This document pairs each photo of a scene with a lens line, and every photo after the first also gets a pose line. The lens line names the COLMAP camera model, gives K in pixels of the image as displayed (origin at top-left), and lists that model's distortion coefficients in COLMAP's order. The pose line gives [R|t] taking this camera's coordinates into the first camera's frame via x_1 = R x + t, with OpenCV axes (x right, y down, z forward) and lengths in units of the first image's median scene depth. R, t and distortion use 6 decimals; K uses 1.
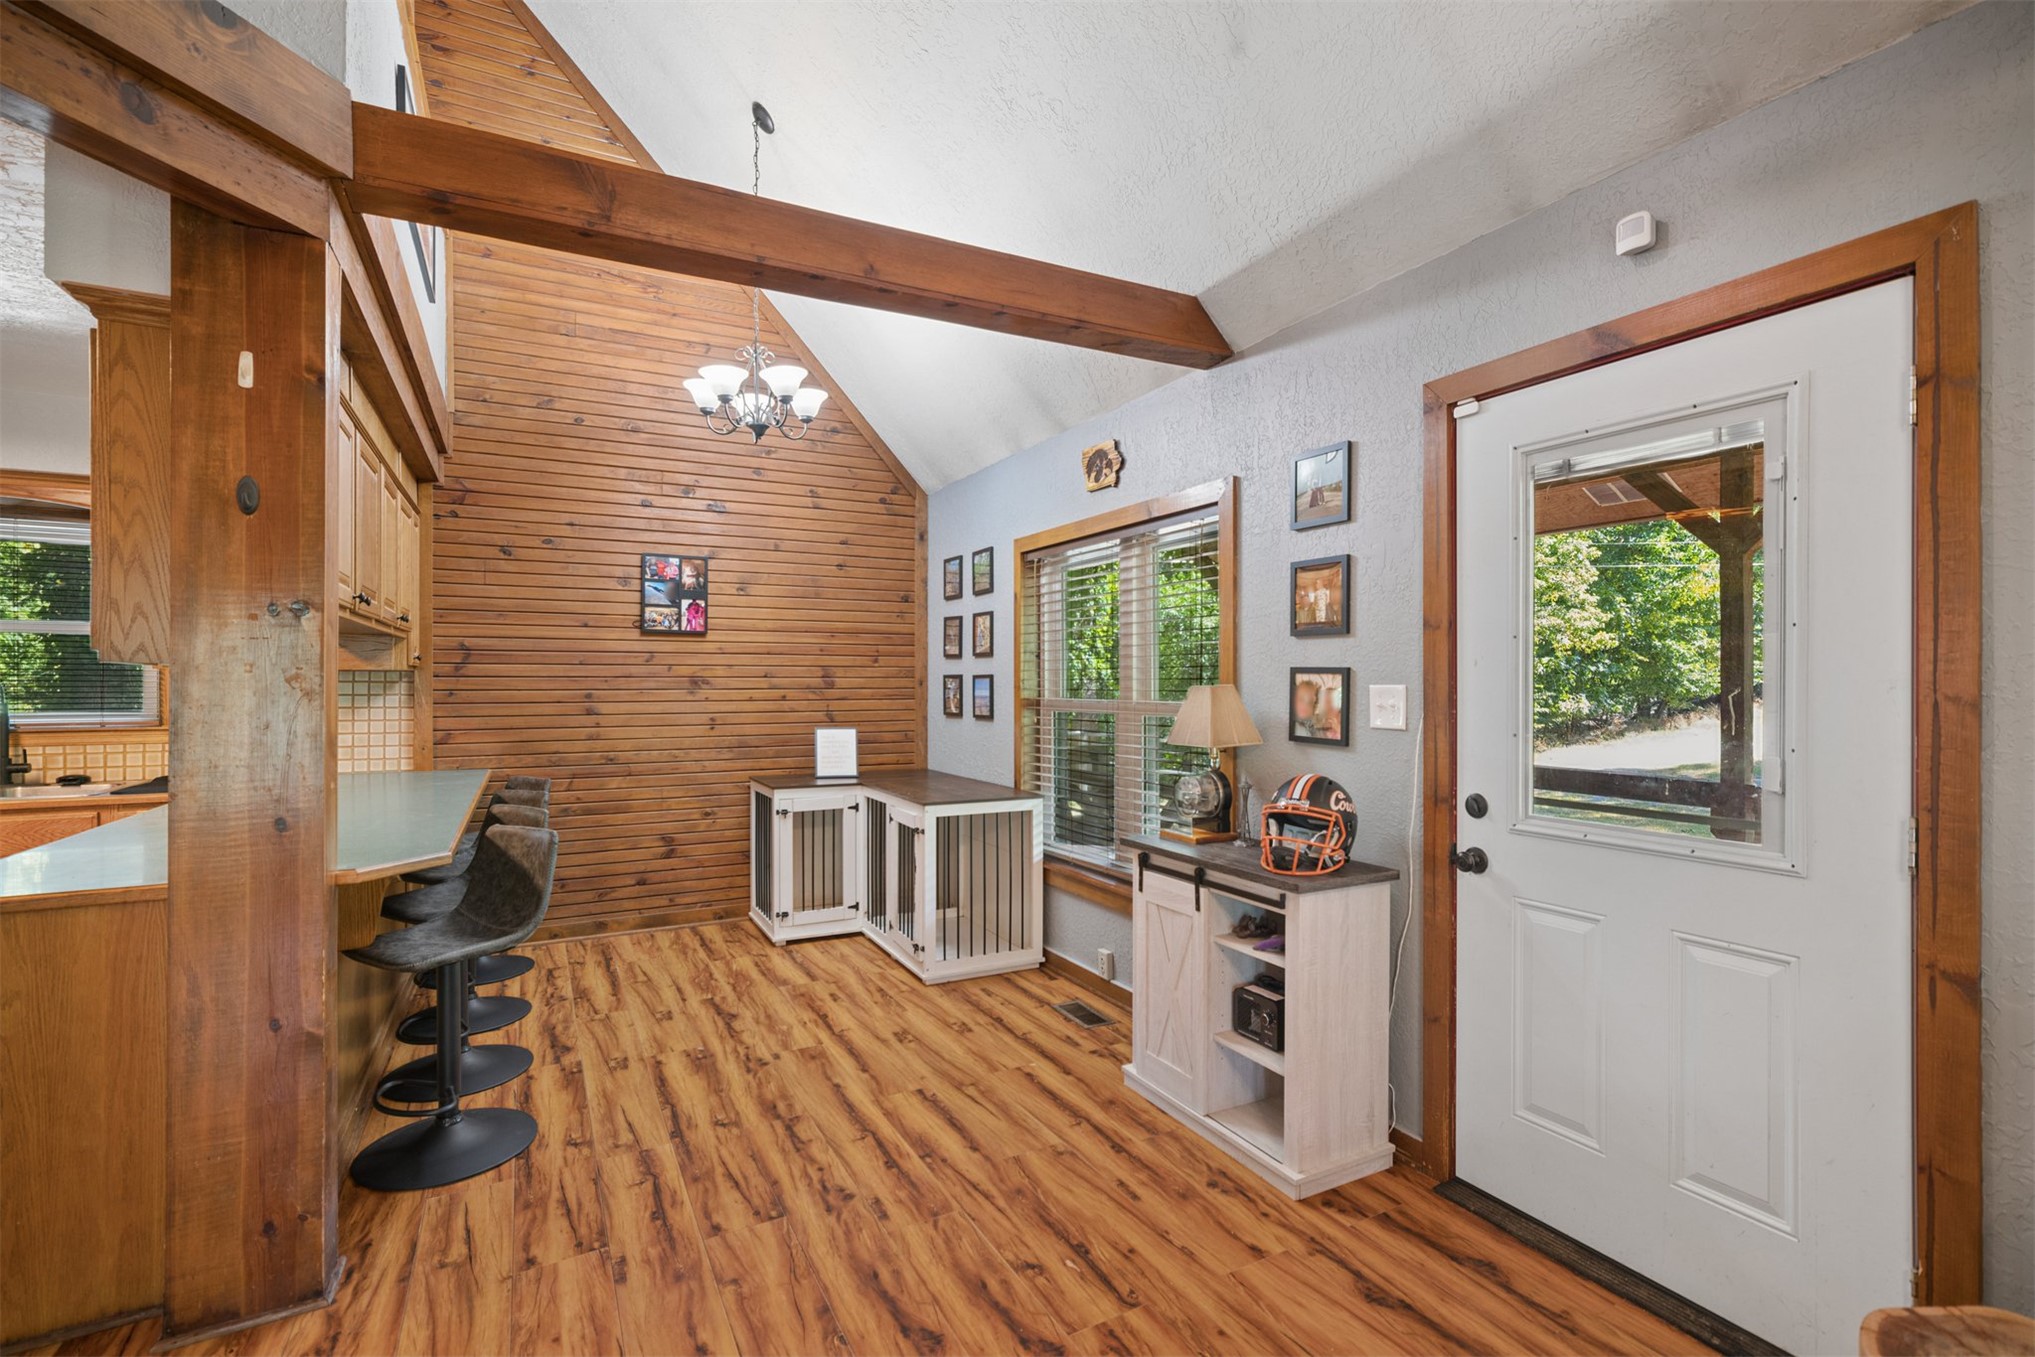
lens RADIAL K [[919.5, 0, 1017.7], [0, 919.5, 684.7], [0, 0, 1]] dist [-0.019071, 0.011770]
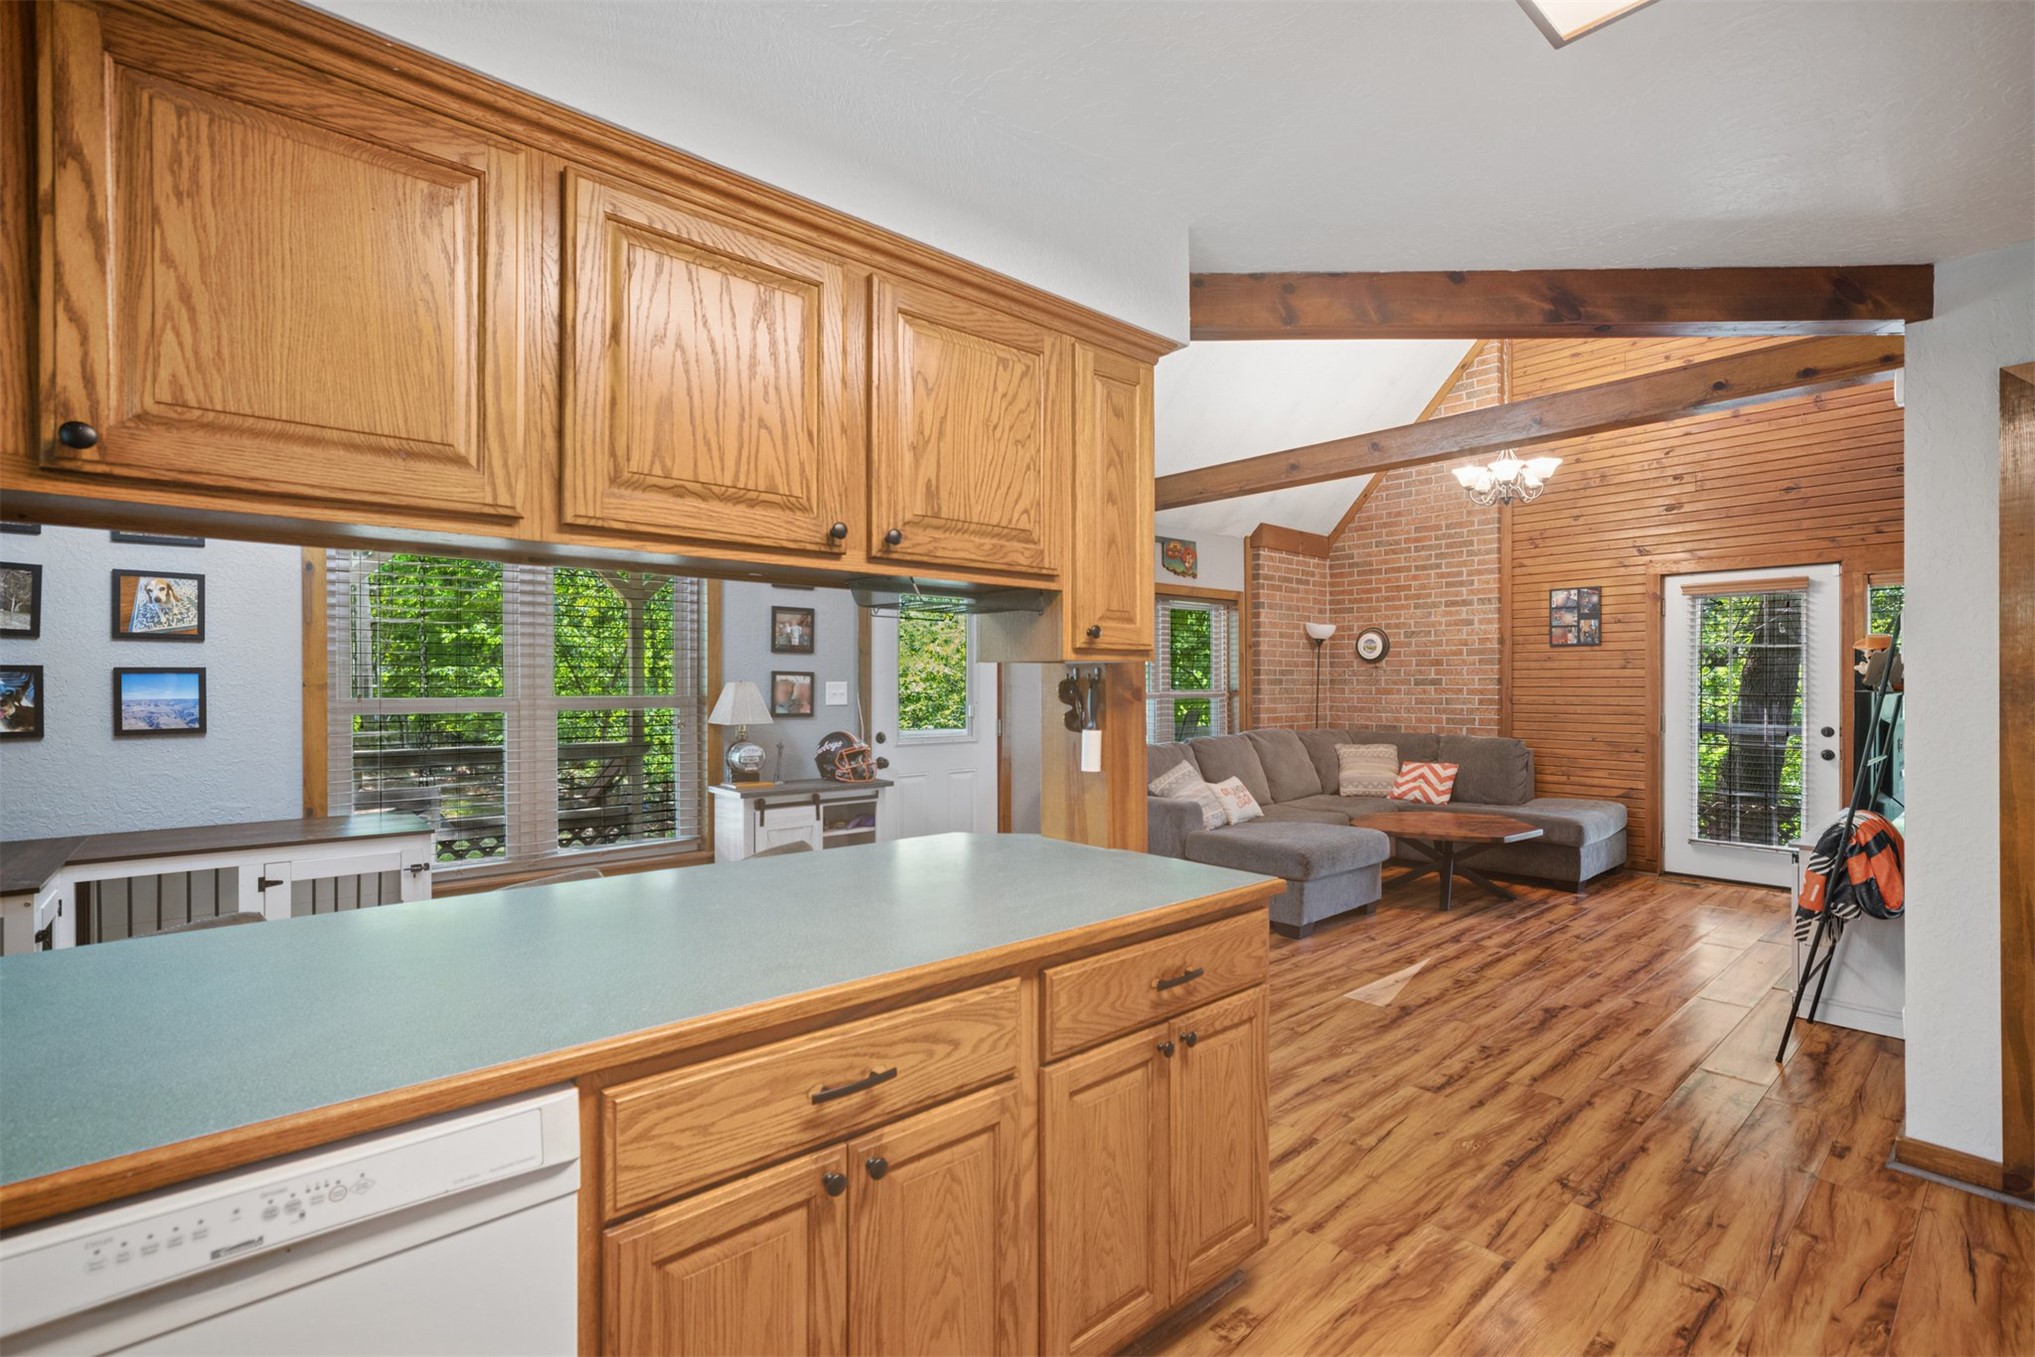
lens RADIAL K [[919.5, 0, 1037.7], [0, 919.5, 679.3], [0, 0, 1]] dist [-0.019071, 0.011770]
pose [[-0.231763, 0.003355, 0.972766, -1.139986], [0.001730, 0.999994, -0.003036, 0.000792], [-0.972771, 0.000979, -0.231768, 0.765924]]
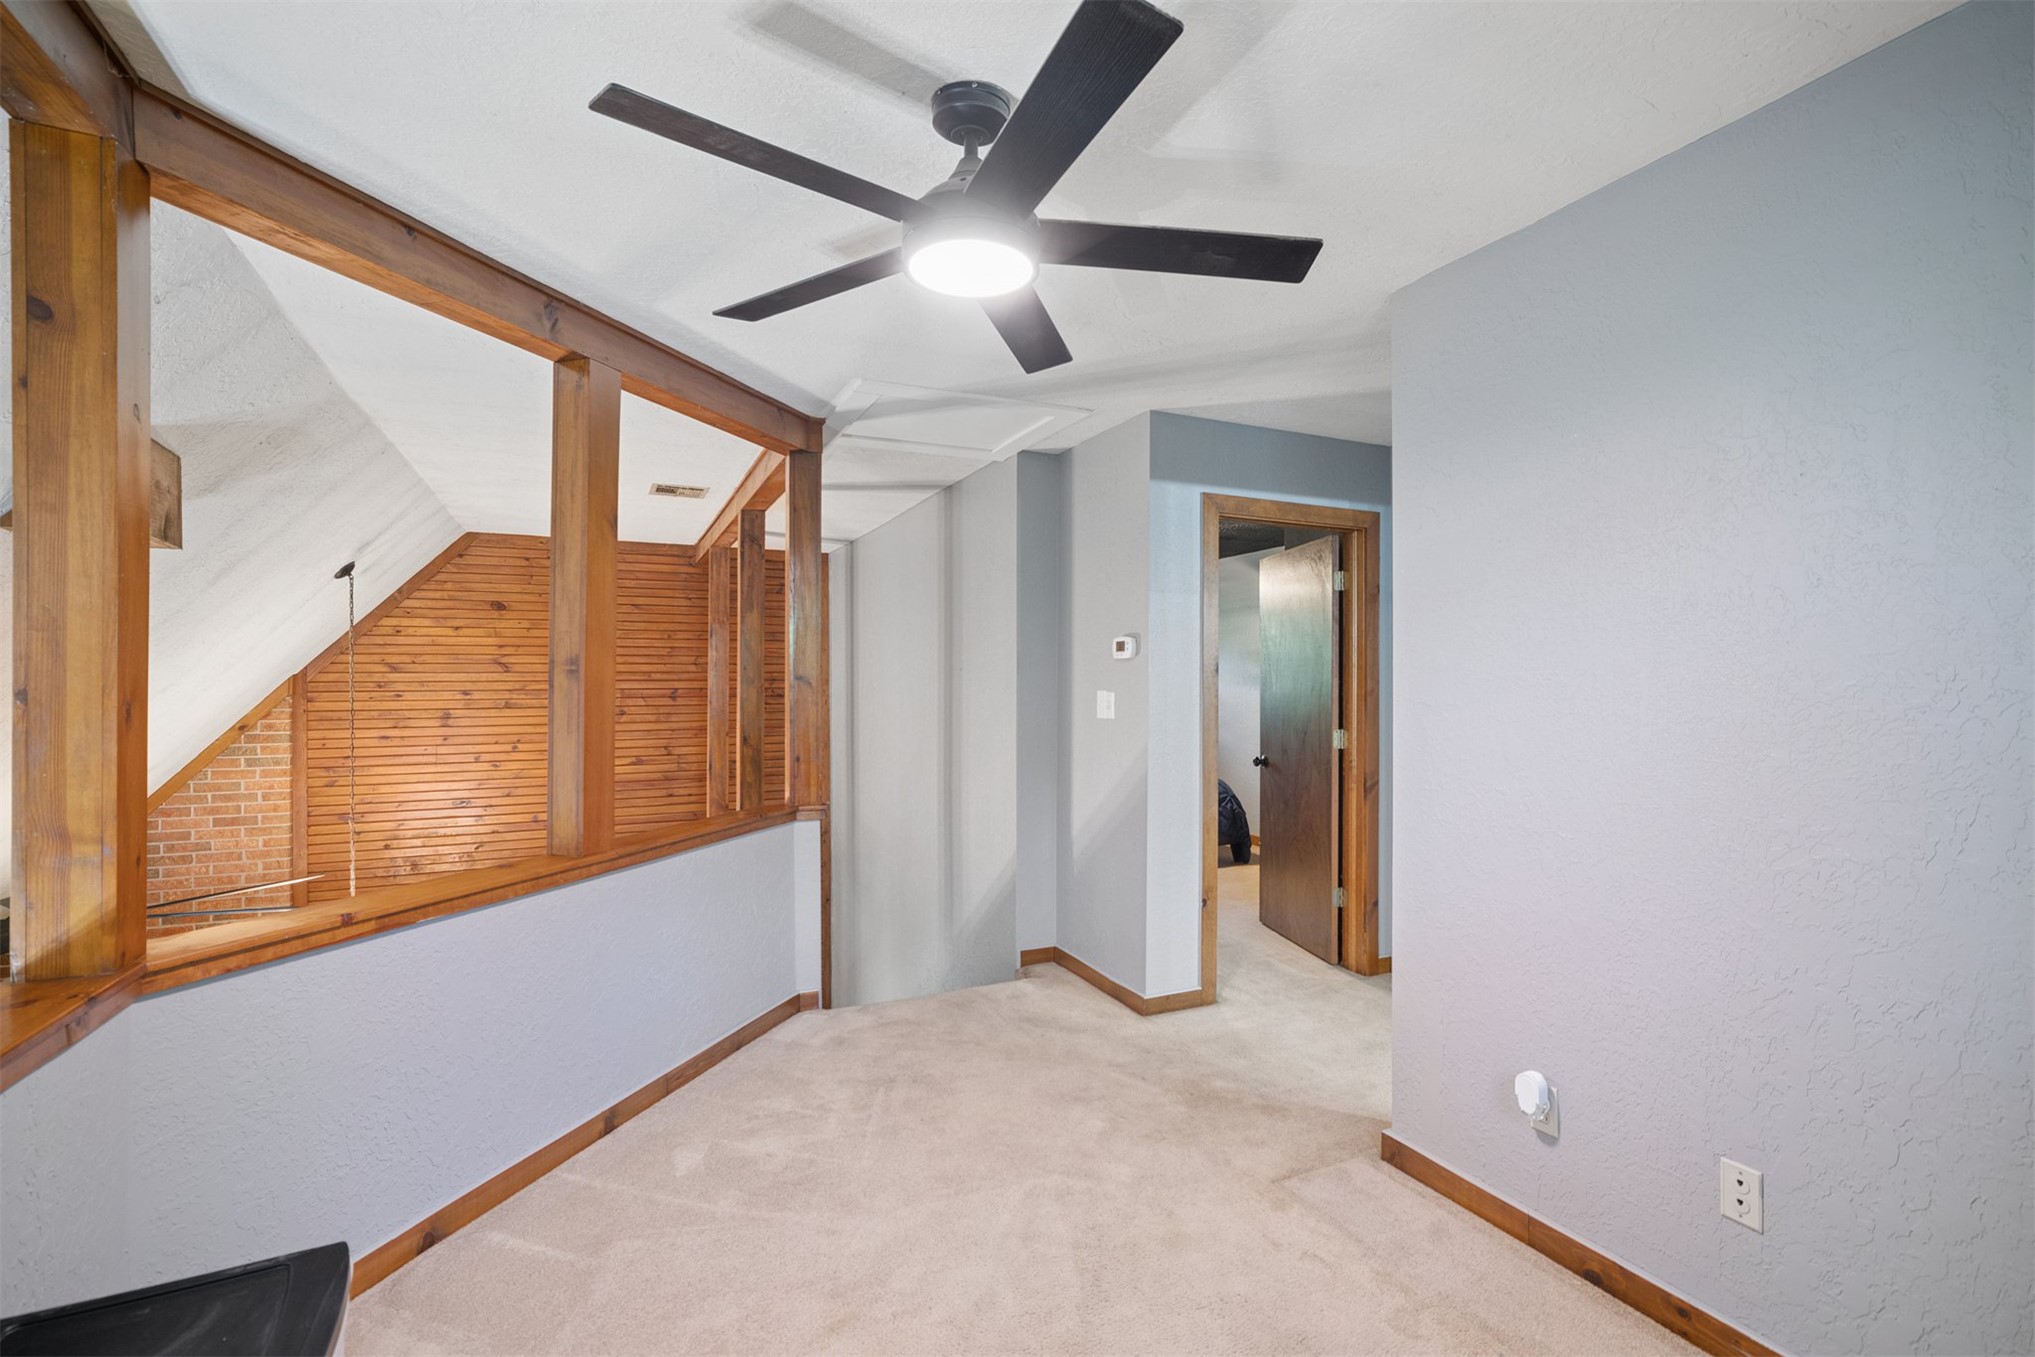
lens RADIAL K [[919.5, 0, 1020.0], [0, 919.5, 685.1], [0, 0, 1]] dist [-0.019071, 0.011770]
pose [[-0.998771, 0.002219, 0.049521, -0.930928], [0.002500, 0.999981, 0.005623, -0.779536], [-0.049508, 0.005740, -0.998757, 1.011804]]
